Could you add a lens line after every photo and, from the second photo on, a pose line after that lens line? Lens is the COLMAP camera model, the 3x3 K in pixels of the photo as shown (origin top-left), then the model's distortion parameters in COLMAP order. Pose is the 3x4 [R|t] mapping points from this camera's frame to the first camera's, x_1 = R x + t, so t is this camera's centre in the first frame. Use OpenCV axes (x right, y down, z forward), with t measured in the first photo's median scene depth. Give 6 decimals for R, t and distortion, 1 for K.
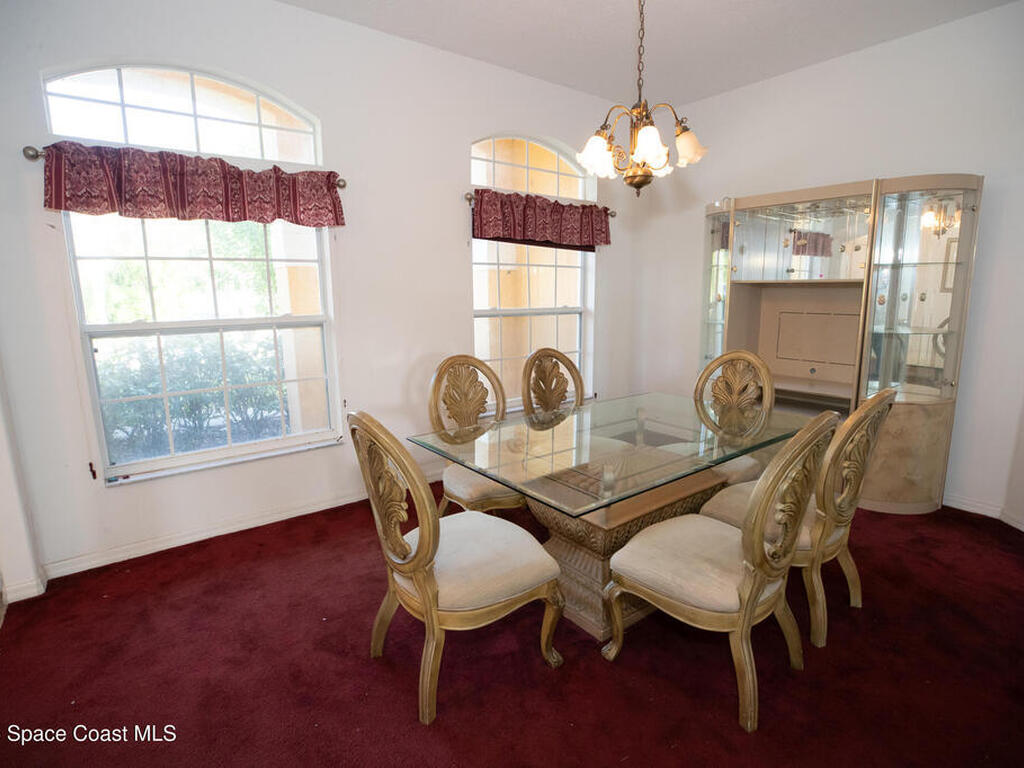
lens RADIAL K [[529.6, 0, 515.1], [0, 529.6, 388.4], [0, 0, 1]] dist [-0.044643, 0.009012]
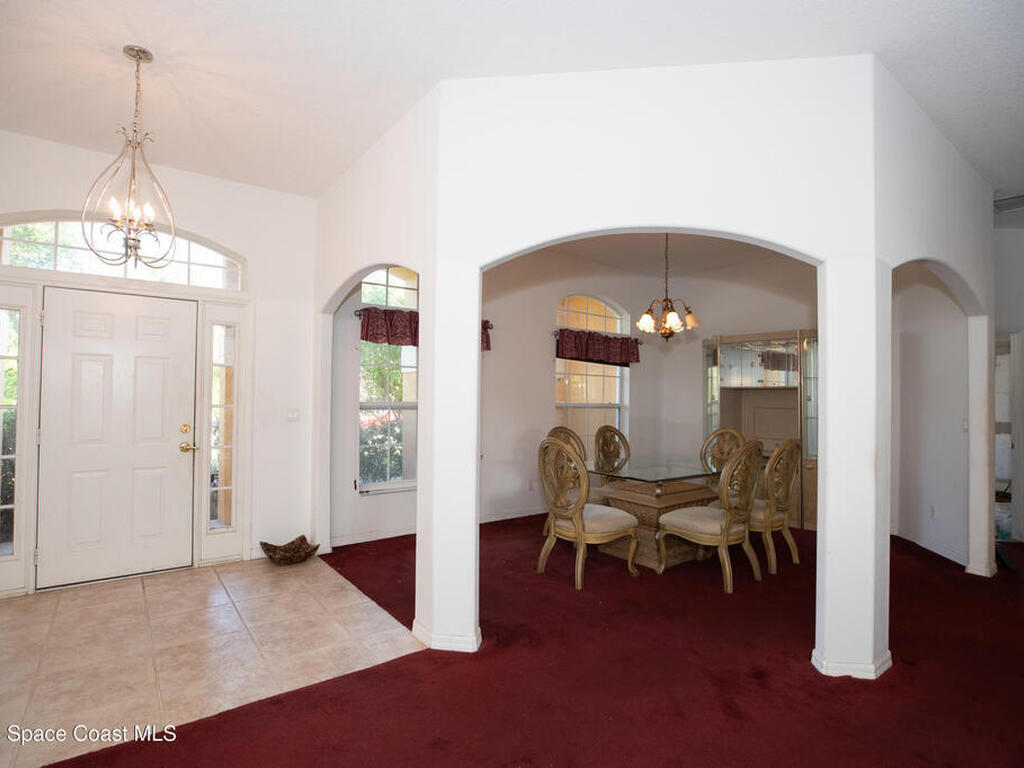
lens RADIAL K [[529.6, 0, 513.9], [0, 529.6, 385.1], [0, 0, 1]] dist [-0.044643, 0.009012]
pose [[0.999766, 0.018802, -0.010718, -0.207792], [-0.020608, 0.978291, -0.206207, 0.140001], [0.006608, 0.206379, 0.978450, -0.598915]]
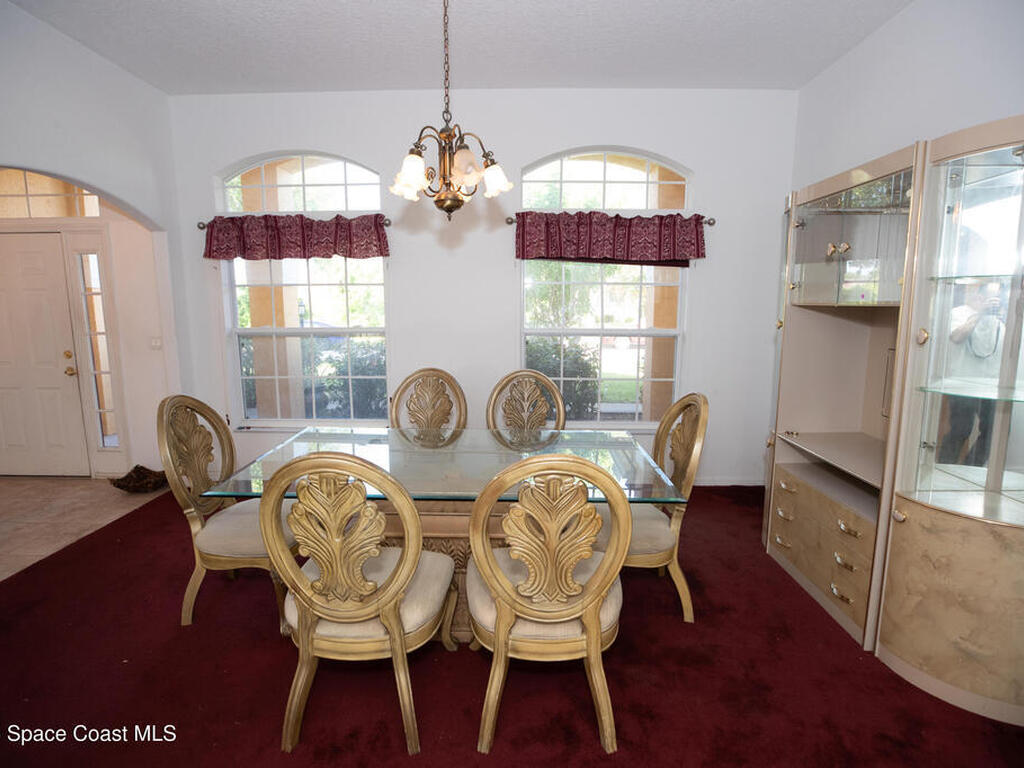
lens RADIAL K [[529.6, 0, 507.6], [0, 529.6, 385.6], [0, 0, 1]] dist [-0.044643, 0.009012]
pose [[0.777209, 0.104677, -0.620475, 0.624491], [-0.122531, 0.992367, 0.013935, -0.054141], [0.617197, 0.065197, 0.784103, 0.200714]]
